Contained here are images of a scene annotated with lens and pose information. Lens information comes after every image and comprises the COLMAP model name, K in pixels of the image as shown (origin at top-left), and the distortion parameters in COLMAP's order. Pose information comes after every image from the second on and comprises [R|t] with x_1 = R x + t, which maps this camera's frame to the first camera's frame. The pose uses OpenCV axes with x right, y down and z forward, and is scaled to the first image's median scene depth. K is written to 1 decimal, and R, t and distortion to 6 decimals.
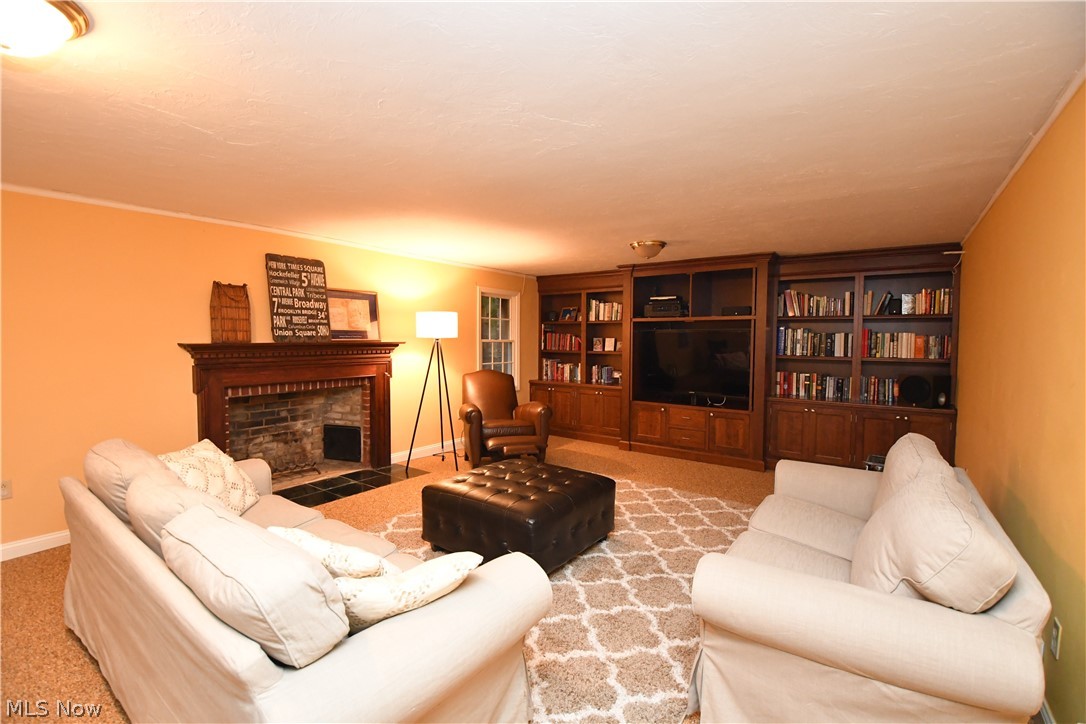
lens RADIAL K [[466.9, 0, 543.9], [0, 466.9, 357.3], [0, 0, 1]] dist [0.000903, 0.000013]
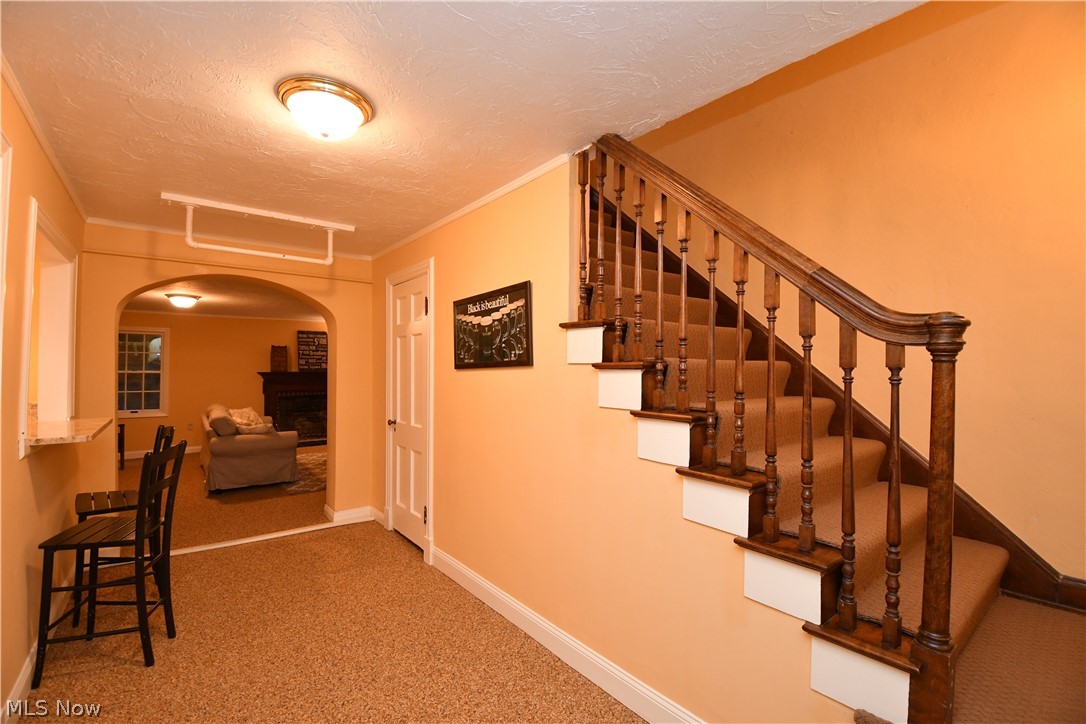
lens RADIAL K [[492.3, 0, 569.6], [0, 492.3, 361.0], [0, 0, 1]] dist [0.000475, -0.000027]
pose [[0.971285, -0.009462, -0.237733, 1.130704], [-0.003143, 0.998611, -0.052588, 0.034359], [0.237900, 0.051825, 0.969906, -0.880682]]
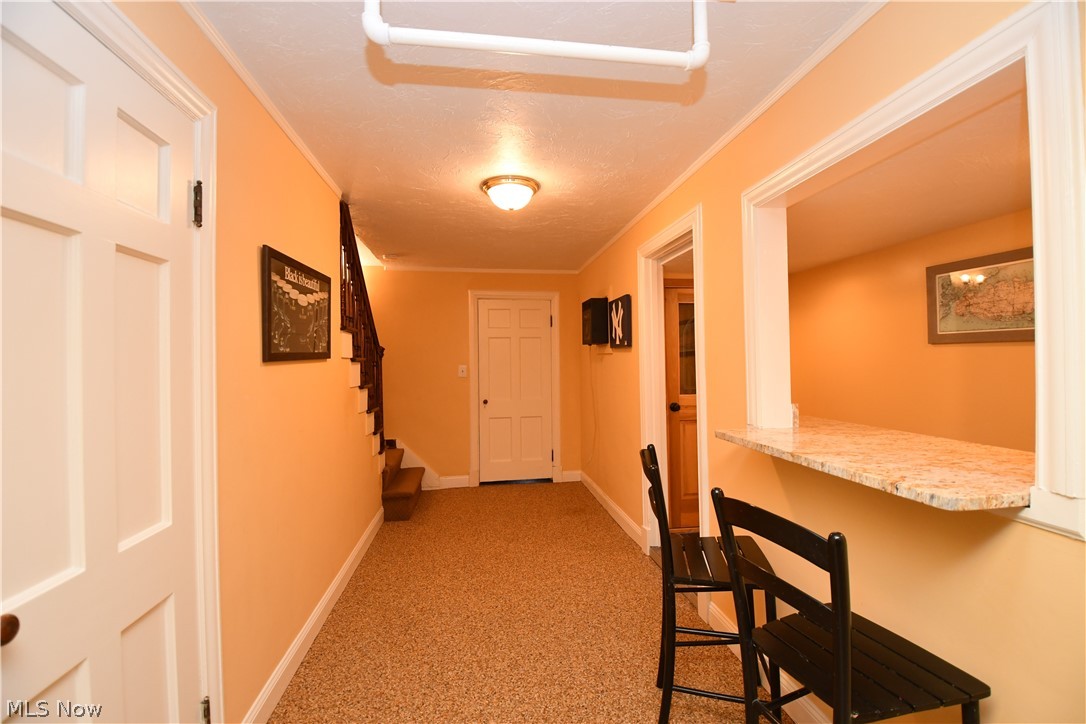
lens RADIAL K [[466.9, 0, 543.9], [0, 466.9, 357.3], [0, 0, 1]] dist [0.000903, 0.000013]
pose [[-0.701621, 0.010559, 0.712472, -1.890157], [0.036326, 0.999120, 0.020965, -0.077437], [-0.711624, 0.040591, -0.701387, 2.085378]]
